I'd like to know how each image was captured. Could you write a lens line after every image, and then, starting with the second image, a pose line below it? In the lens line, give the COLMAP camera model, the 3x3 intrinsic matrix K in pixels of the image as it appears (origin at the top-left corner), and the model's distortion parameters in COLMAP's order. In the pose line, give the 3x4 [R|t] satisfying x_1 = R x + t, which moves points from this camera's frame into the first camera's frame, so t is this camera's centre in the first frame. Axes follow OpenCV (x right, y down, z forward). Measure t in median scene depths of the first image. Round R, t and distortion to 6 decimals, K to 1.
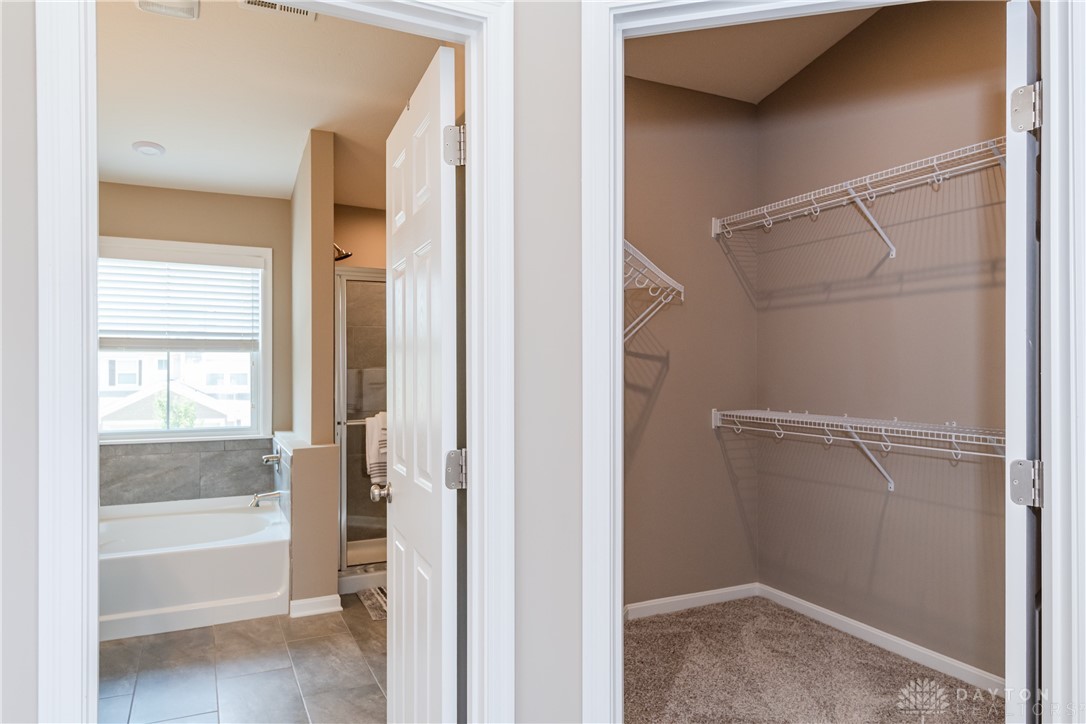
lens RADIAL K [[694.3, 0, 543.0], [0, 694.3, 362.0], [0, 0, 1]] dist [0.001253, 0.000583]
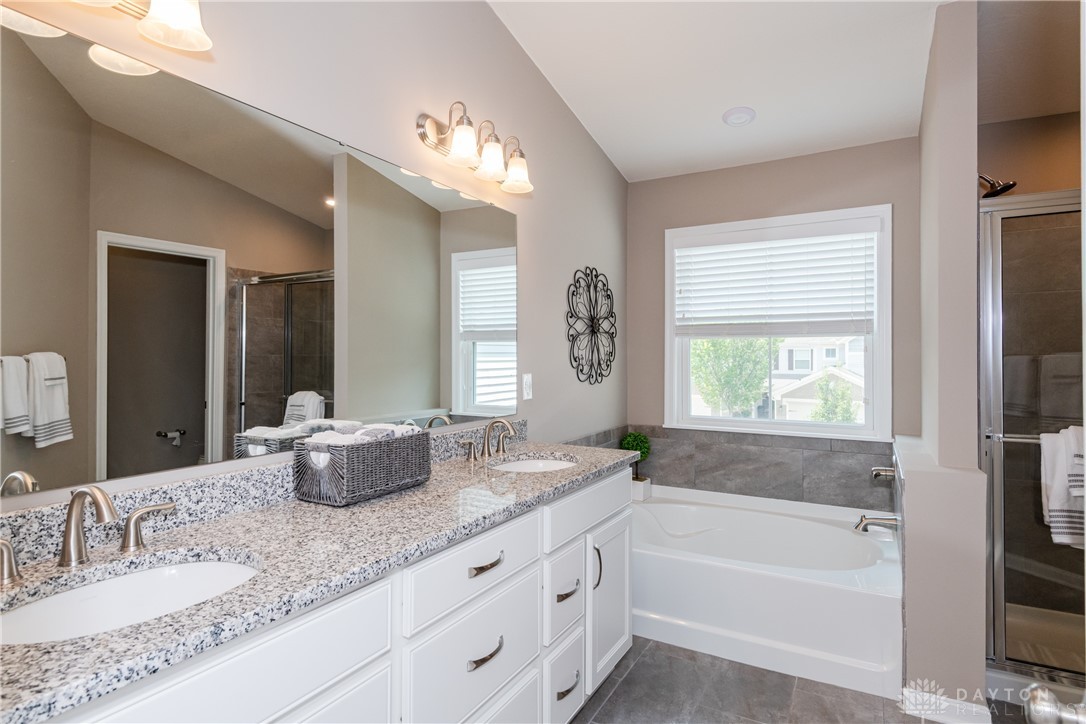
lens RADIAL K [[579.6, 0, 543.7], [0, 579.6, 346.6], [0, 0, 1]] dist [-0.000450, -0.001262]
pose [[0.564734, -0.002097, -0.825270, -0.072431], [0.002289, 0.999997, -0.000975, -0.000775], [0.825270, -0.001338, 0.564737, 0.315257]]
